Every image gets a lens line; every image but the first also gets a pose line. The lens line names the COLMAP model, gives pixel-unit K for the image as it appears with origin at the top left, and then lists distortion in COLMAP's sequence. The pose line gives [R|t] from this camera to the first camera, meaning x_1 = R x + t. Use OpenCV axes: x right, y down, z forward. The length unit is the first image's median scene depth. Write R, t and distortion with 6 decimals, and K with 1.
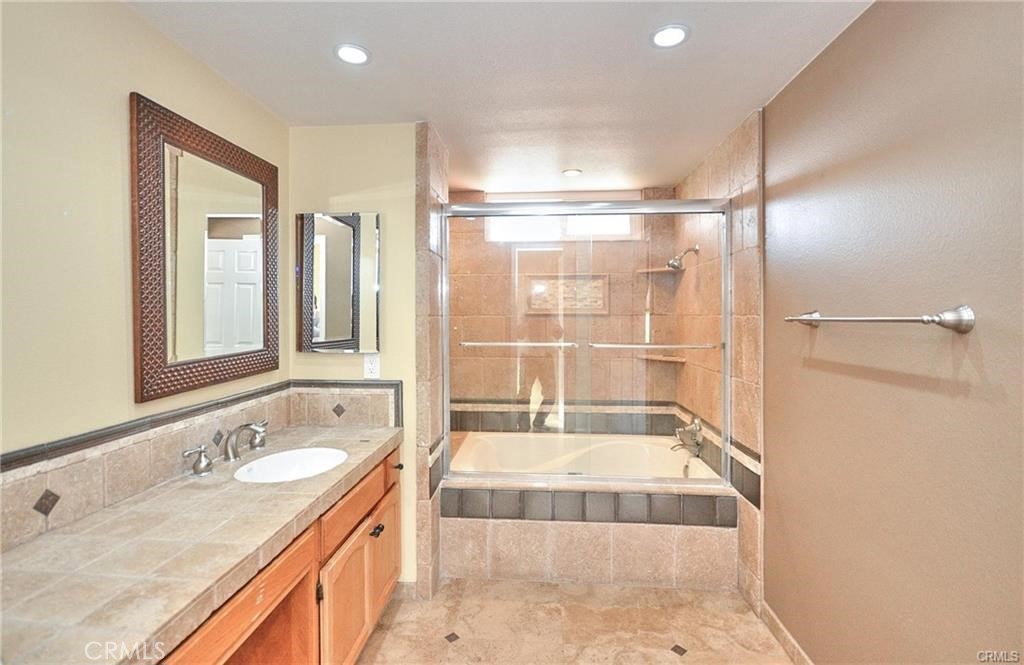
lens RADIAL K [[473.6, 0, 499.3], [0, 473.6, 315.5], [0, 0, 1]] dist [-0.003660, -0.000920]
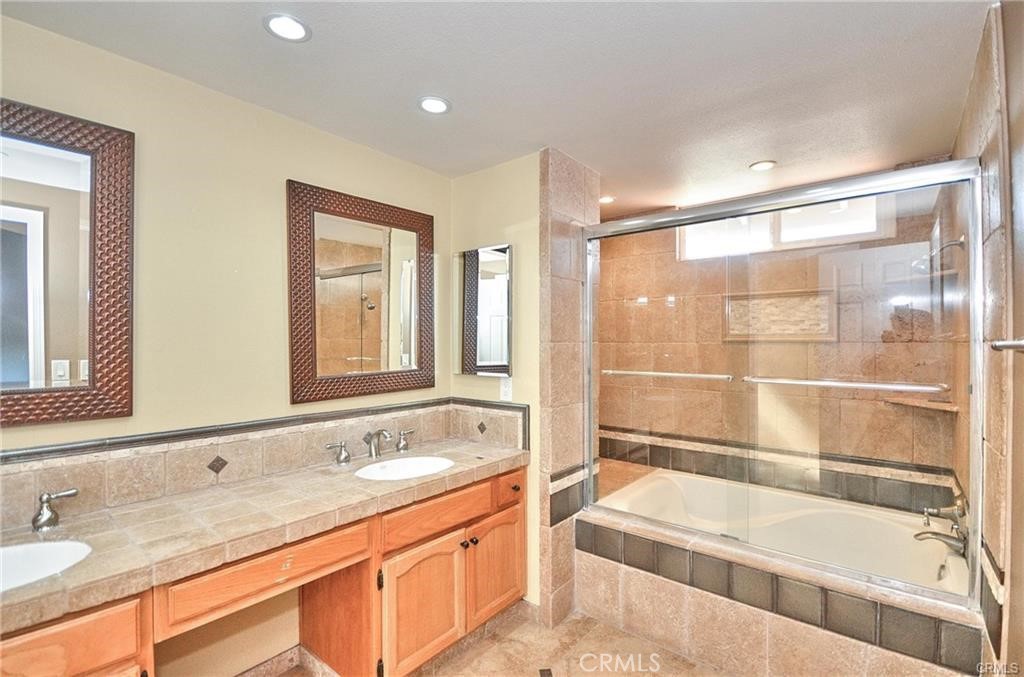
lens RADIAL K [[457.2, 0, 522.4], [0, 457.2, 341.5], [0, 0, 1]] dist [-0.000348, -0.007356]
pose [[0.829538, -0.000609, -0.558450, 0.338542], [-0.002297, 0.999987, -0.004503, 0.004091], [0.558446, 0.005018, 0.829526, 0.170133]]
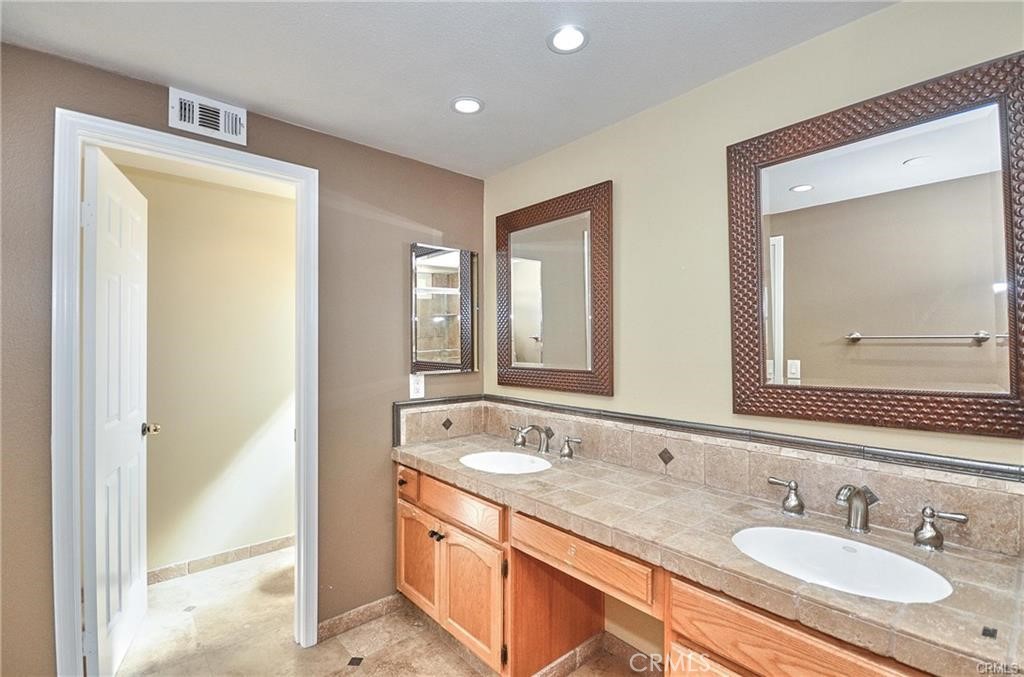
lens RADIAL K [[456.1, 0, 517.4], [0, 456.1, 341.1], [0, 0, 1]] dist [-0.000541, -0.000788]
pose [[-0.681976, -0.006734, -0.731344, 0.254981], [-0.001912, 0.999971, -0.007425, 0.012206], [0.731372, -0.003665, -0.681969, 0.863320]]
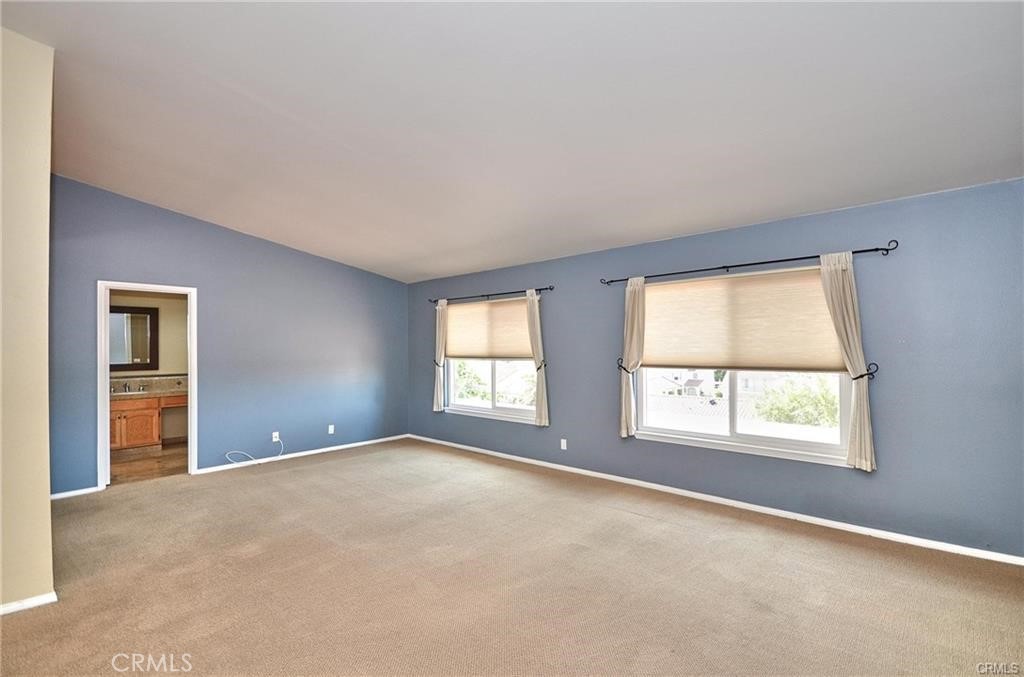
lens RADIAL K [[456.1, 0, 517.4], [0, 456.1, 341.1], [0, 0, 1]] dist [-0.000541, -0.000788]
pose [[0.796417, -0.004299, -0.604732, 3.249139], [-0.001120, 0.999963, -0.008583, -0.058121], [0.604746, 0.007513, 0.796383, -0.572878]]
